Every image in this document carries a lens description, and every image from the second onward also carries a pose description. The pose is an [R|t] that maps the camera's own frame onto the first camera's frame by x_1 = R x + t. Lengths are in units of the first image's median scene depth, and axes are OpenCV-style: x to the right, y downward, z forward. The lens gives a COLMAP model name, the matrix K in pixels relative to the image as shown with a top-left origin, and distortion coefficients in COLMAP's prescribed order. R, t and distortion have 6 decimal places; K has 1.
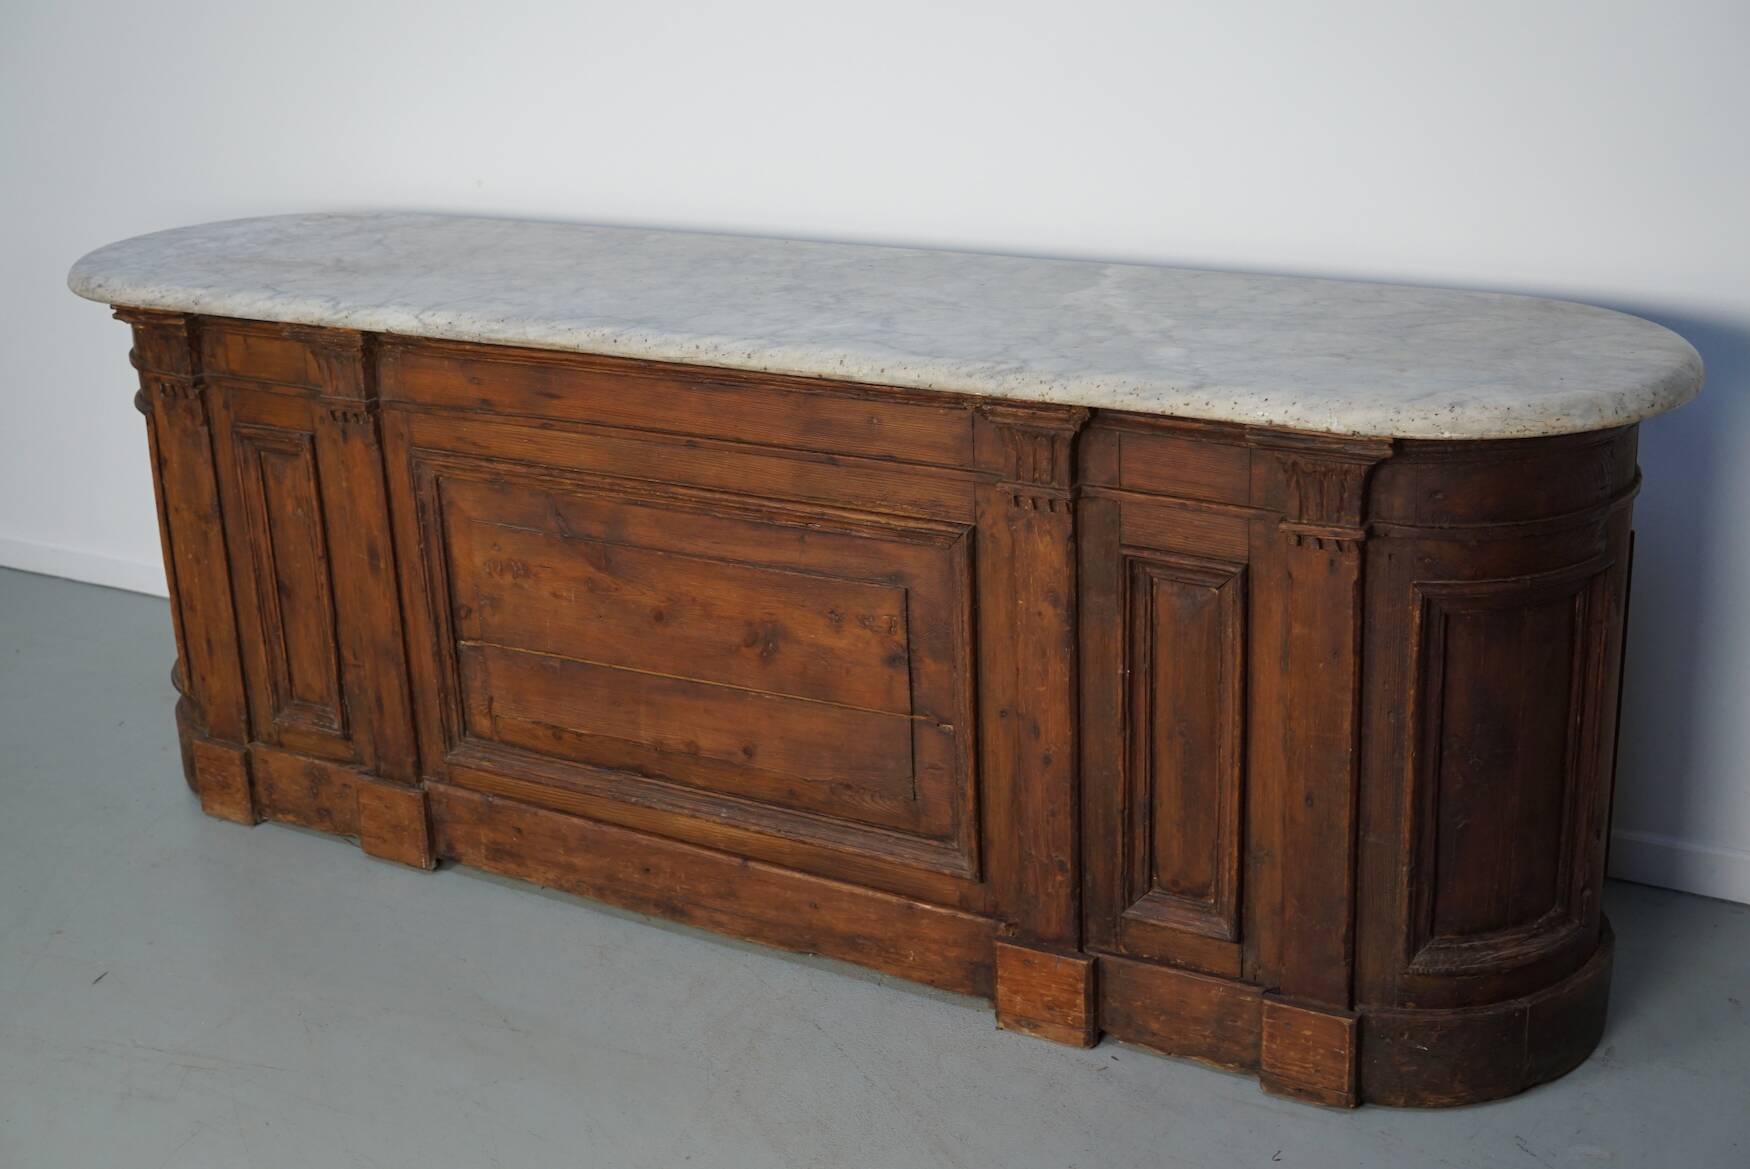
lens RADIAL K [[2248.3, 0, 891.4], [0, 2248.3, 597.8], [0, 0, 1]] dist [-0.099018, 0.000000]
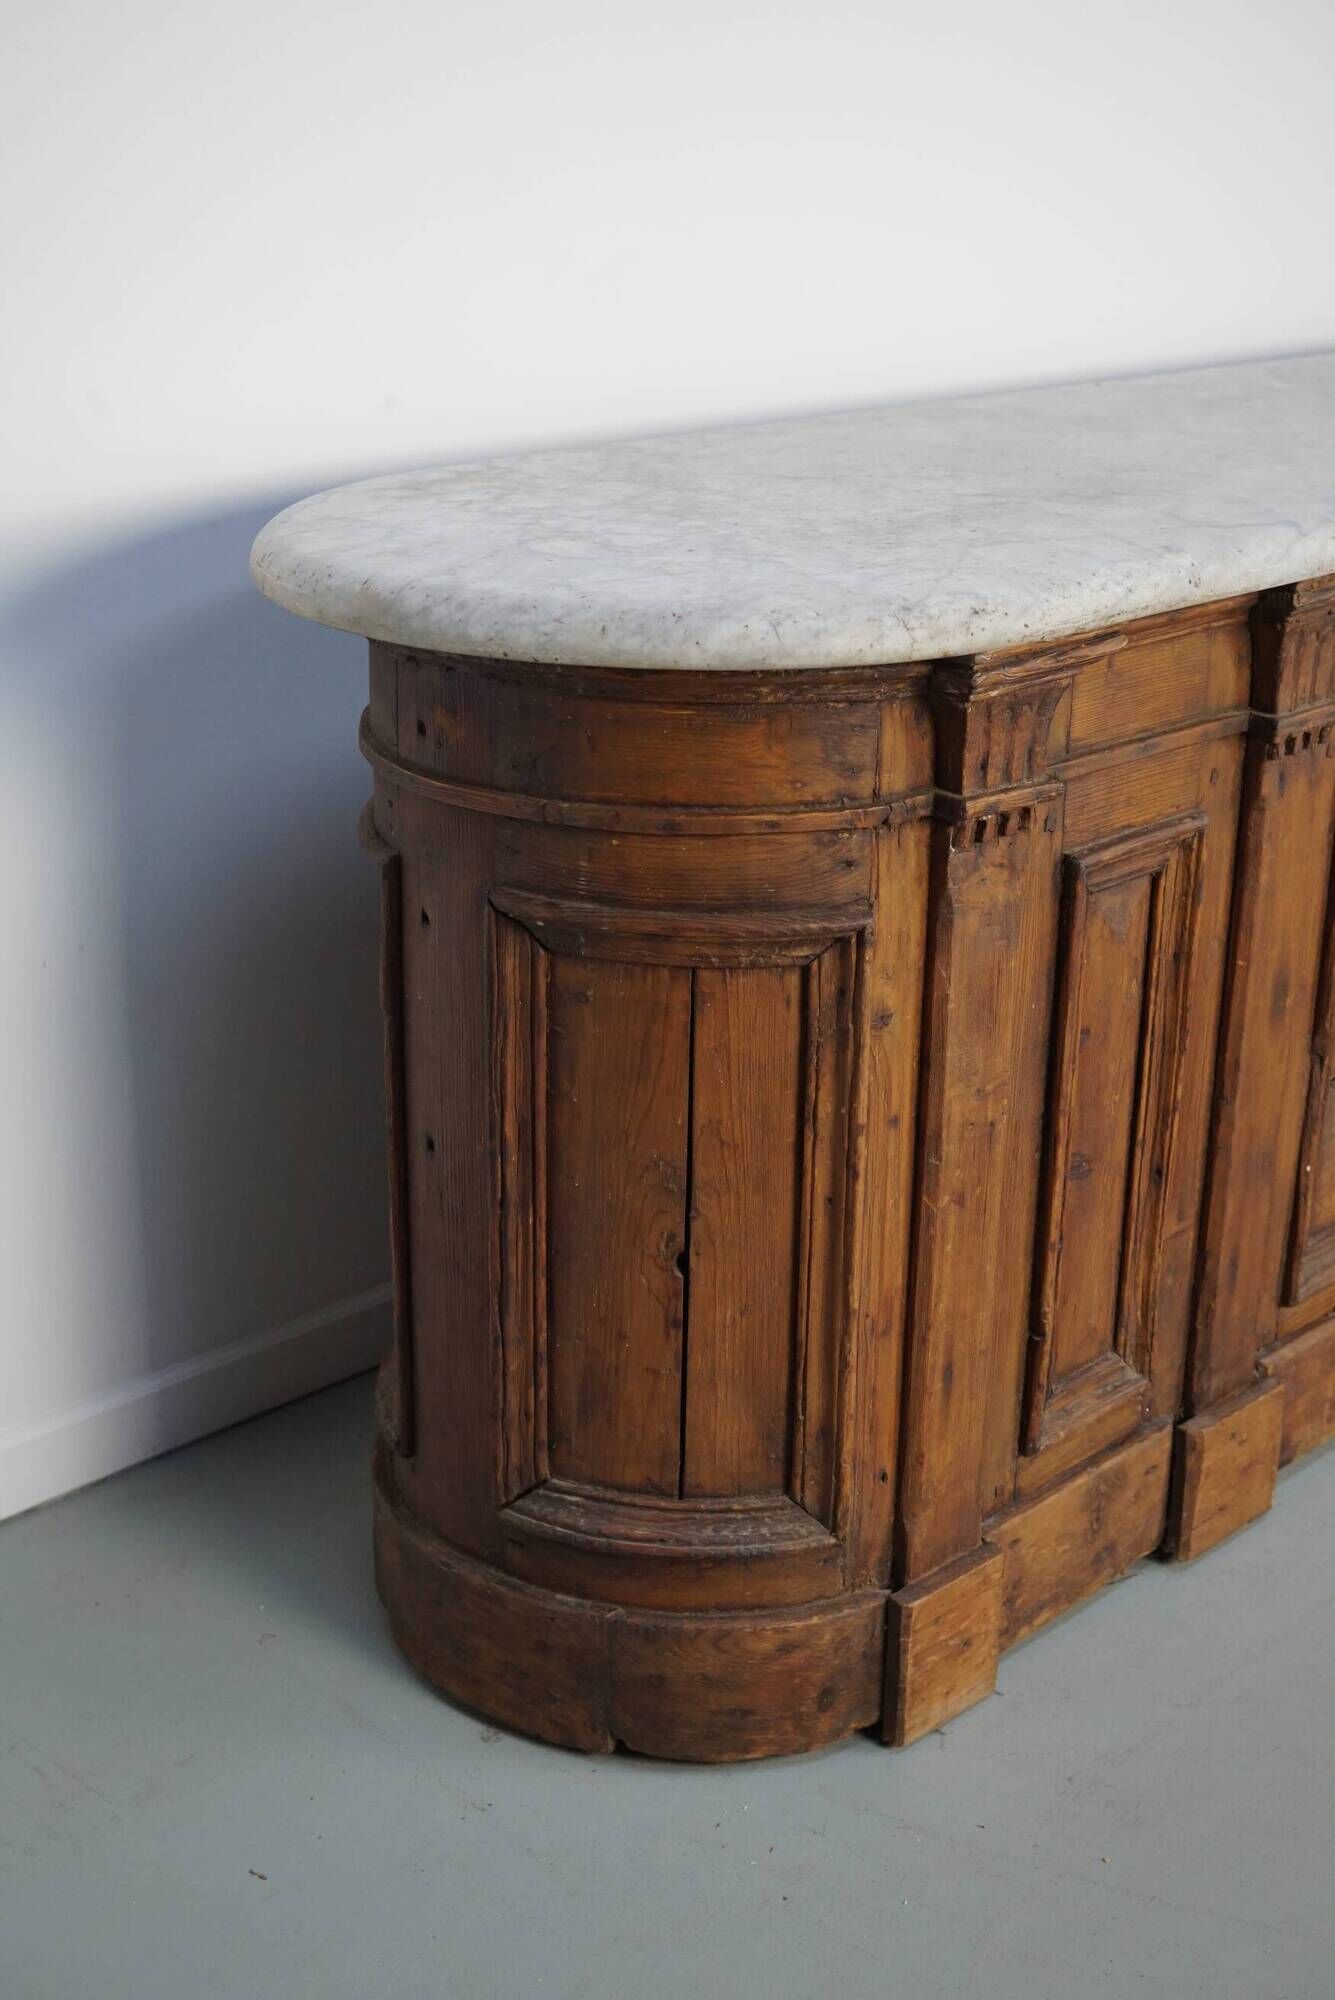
lens RADIAL K [[2569.5, 0, 672.8], [0, 2569.5, 1003.3], [0, 0, 1]] dist [-0.099018, 0.000000]
pose [[0.278824, -0.310012, 0.908928, -0.974234], [0.299759, 0.927269, 0.224313, -0.232298], [-0.912360, 0.209916, 0.351474, 1.064499]]
